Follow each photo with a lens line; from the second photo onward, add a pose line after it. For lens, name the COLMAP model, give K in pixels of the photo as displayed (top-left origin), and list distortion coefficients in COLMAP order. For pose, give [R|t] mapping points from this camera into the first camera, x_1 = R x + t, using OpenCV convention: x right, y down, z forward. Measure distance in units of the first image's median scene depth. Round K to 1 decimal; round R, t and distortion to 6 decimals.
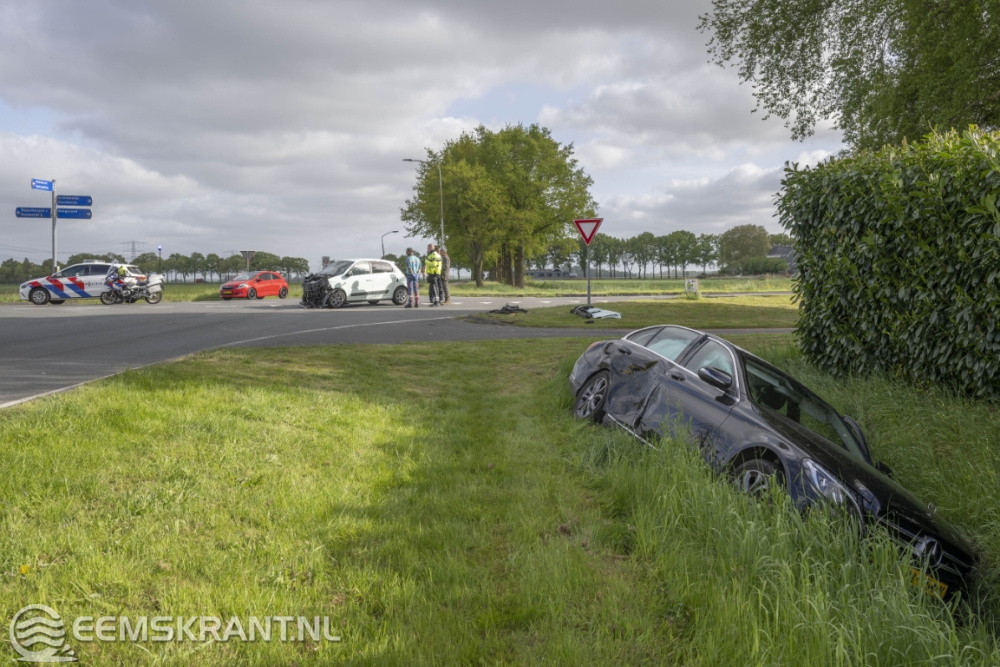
lens RADIAL K [[802.5, 0, 532.6], [0, 802.5, 303.8], [0, 0, 1]] dist [-0.016704, -0.003155]
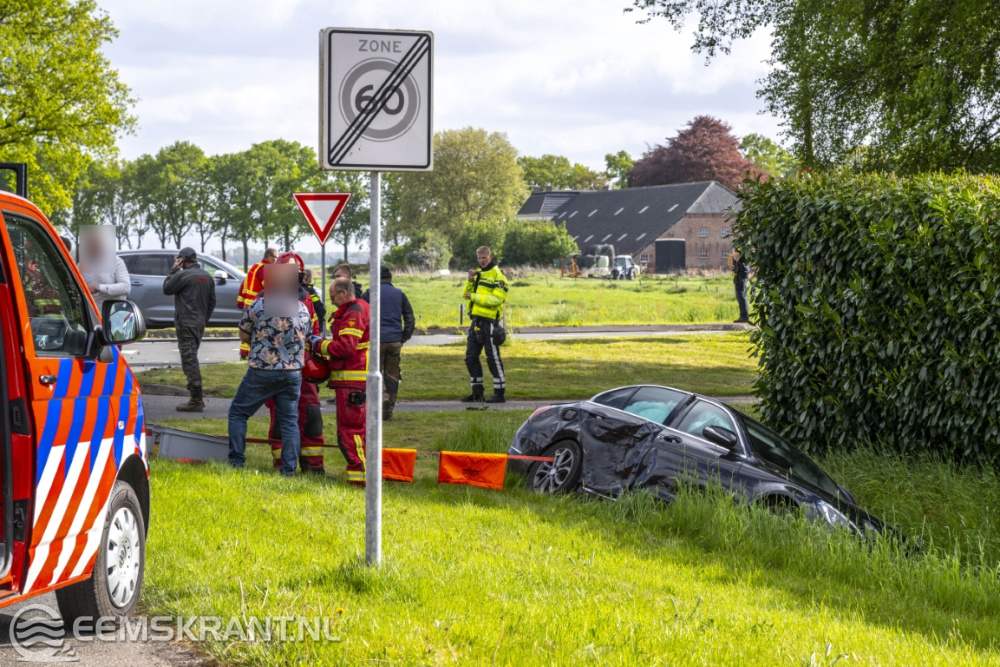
lens RADIAL K [[2302.4, 0, 499.8], [0, 2302.4, 332.2], [0, 0, 1]] dist [-0.109998, 0.000000]
pose [[0.961504, -0.000801, 0.274788, -0.642142], [0.002703, 0.999975, -0.006542, -0.013923], [-0.274776, 0.007033, 0.961483, -1.303664]]
